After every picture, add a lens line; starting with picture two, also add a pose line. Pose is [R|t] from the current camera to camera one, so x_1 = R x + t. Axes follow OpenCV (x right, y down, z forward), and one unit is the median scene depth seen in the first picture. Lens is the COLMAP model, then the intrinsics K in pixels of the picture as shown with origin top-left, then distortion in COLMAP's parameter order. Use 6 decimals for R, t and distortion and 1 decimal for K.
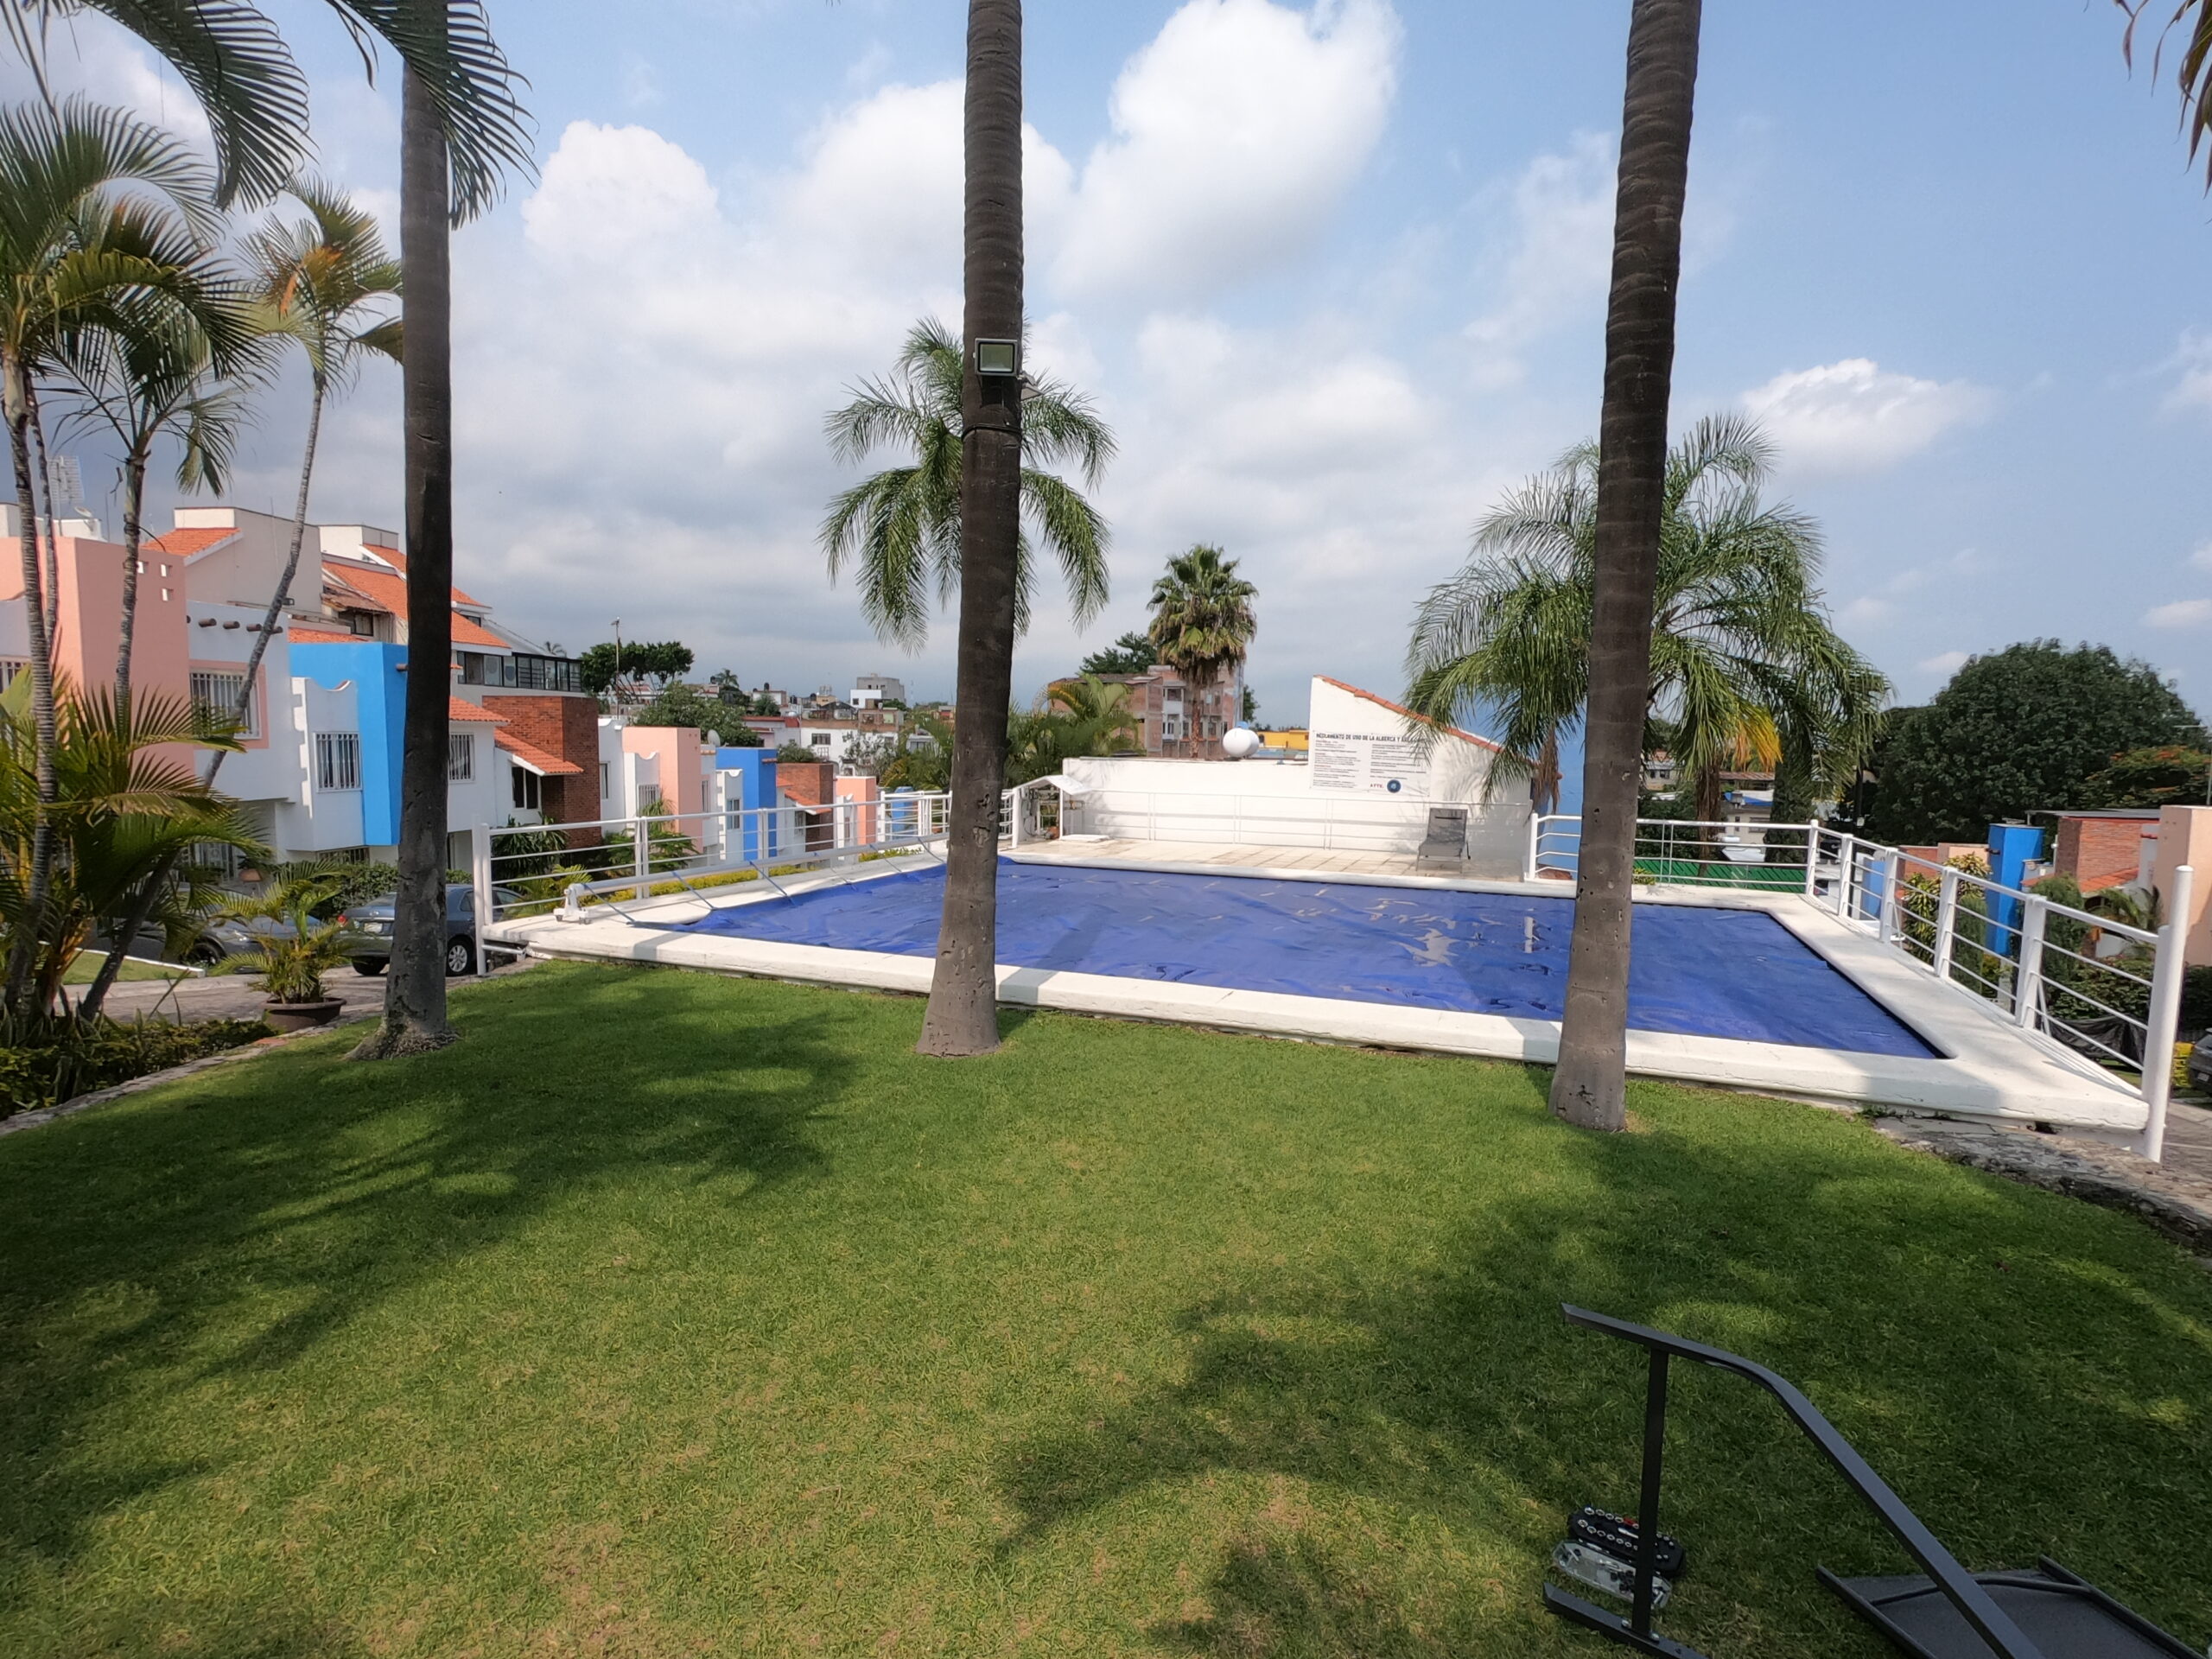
lens RADIAL K [[1111.7, 0, 1107.2], [0, 1111.7, 839.0], [0, 0, 1]] dist [0.001855, 0.000546]
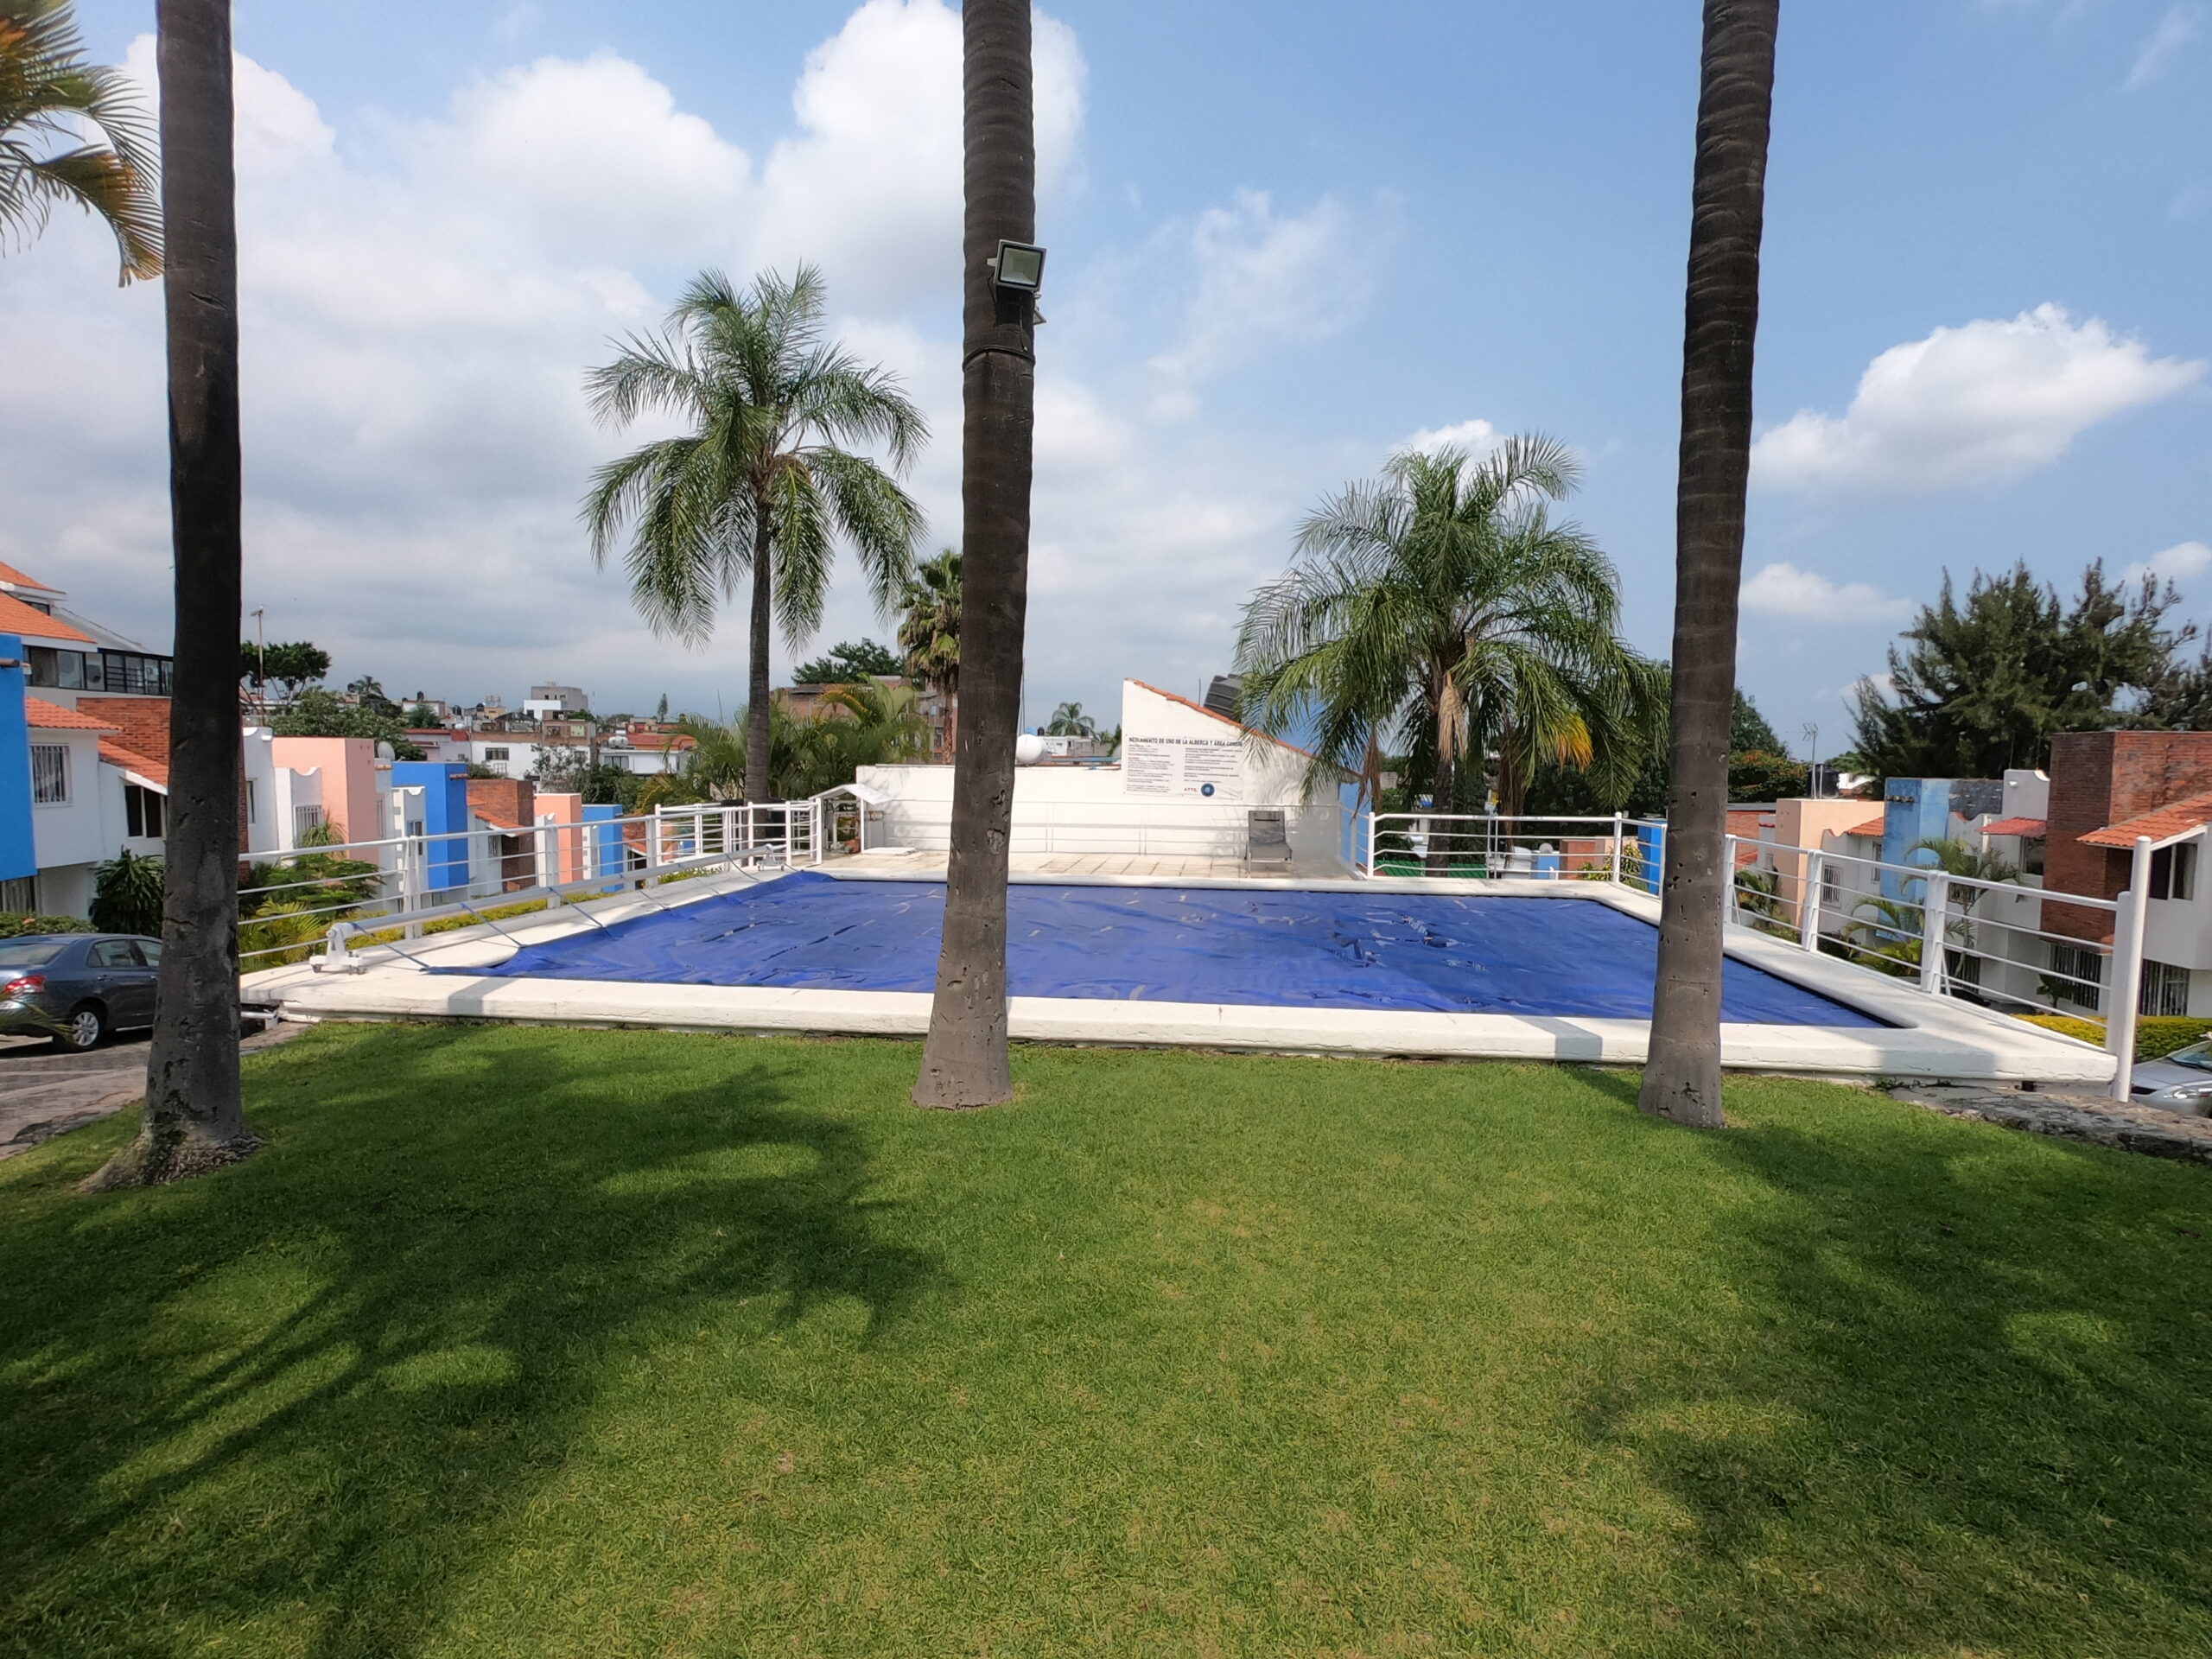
lens RADIAL K [[1111.7, 0, 1107.2], [0, 1111.7, 839.0], [0, 0, 1]] dist [0.001855, 0.000546]
pose [[0.966459, -0.026156, 0.255486, -0.190651], [0.029169, 0.999542, -0.008013, 0.004173], [-0.255159, 0.015196, 0.966780, 0.133713]]
